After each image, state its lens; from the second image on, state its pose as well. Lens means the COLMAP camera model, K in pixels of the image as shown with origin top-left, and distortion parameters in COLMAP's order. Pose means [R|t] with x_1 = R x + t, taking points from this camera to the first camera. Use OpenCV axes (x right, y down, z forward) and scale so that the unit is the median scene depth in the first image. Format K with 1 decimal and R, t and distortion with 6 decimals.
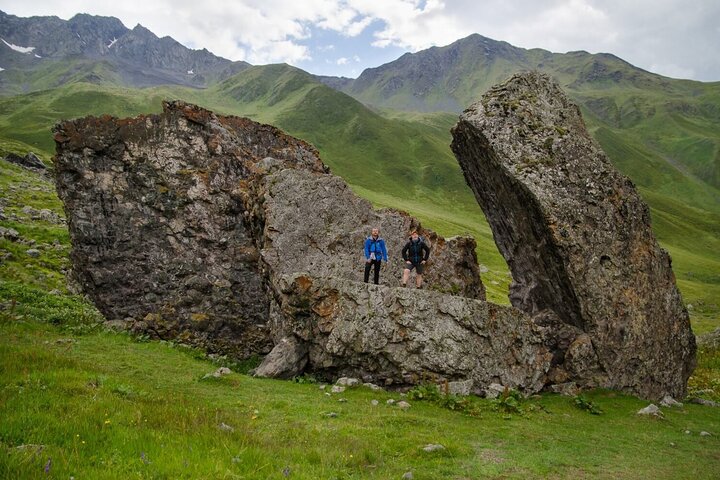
lens RADIAL K [[426.6, 0, 360.0], [0, 426.6, 240.0], [0, 0, 1]] dist [-0.070613, 0.000014]
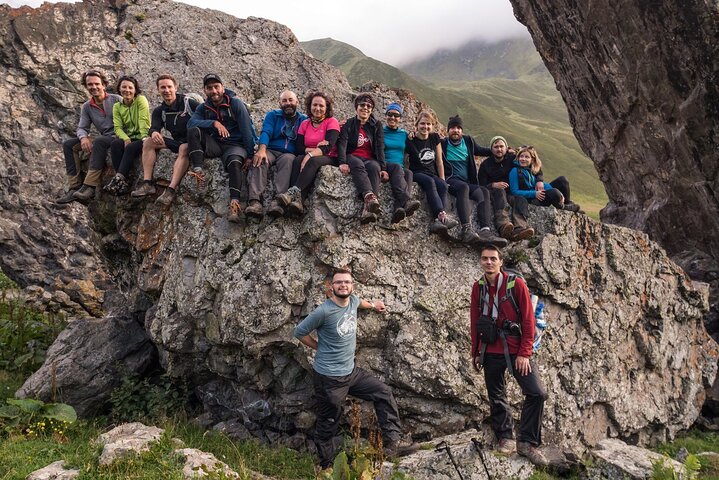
lens RADIAL K [[405.7, 0, 369.9], [0, 405.7, 240.0], [0, 0, 1]] dist [-0.005230, -0.000829]
pose [[0.993663, -0.024468, -0.109702, 0.145419], [0.030055, 0.998319, 0.049567, 0.138075], [0.108305, -0.052550, 0.992728, 0.570861]]
